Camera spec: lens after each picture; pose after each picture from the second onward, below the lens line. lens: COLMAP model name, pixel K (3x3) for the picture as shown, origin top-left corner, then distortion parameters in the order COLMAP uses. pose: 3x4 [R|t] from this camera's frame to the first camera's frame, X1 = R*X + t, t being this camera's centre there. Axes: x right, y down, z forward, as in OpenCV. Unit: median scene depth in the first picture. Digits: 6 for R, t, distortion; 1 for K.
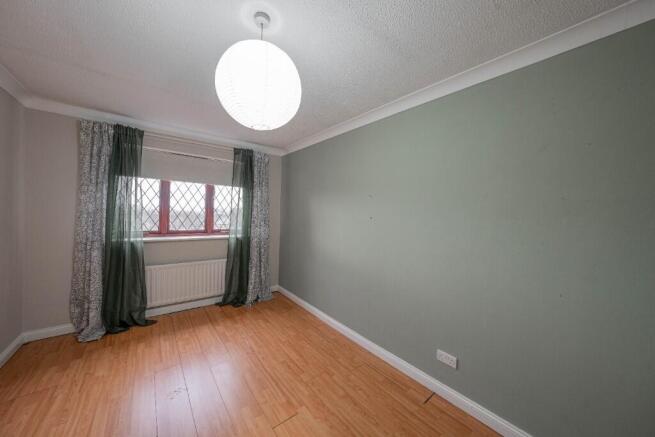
lens RADIAL K [[229.7, 0, 328.5], [0, 229.7, 216.5], [0, 0, 1]] dist [-0.001593, 0.000073]
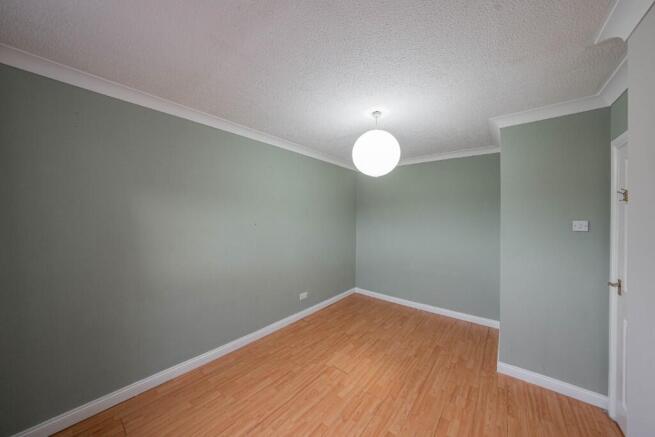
lens RADIAL K [[229.7, 0, 328.5], [0, 229.7, 216.5], [0, 0, 1]] dist [-0.001593, 0.000073]
pose [[-0.215149, -0.032121, 0.976053, -0.839747], [0.003039, 0.999432, 0.033560, -0.055905], [-0.976576, 0.010186, -0.214929, 0.753471]]
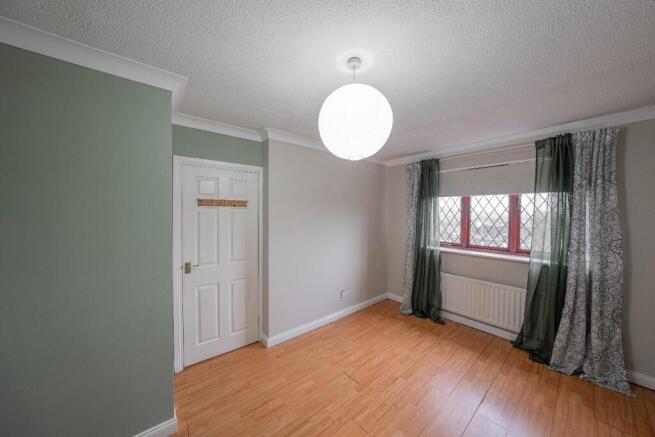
lens RADIAL K [[229.7, 0, 328.5], [0, 229.7, 216.5], [0, 0, 1]] dist [-0.001593, 0.000073]
pose [[0.029754, -0.019943, -0.999358, 0.351782], [-0.028255, 0.999385, -0.020785, -0.026131], [0.999158, 0.028855, 0.029172, 0.373890]]
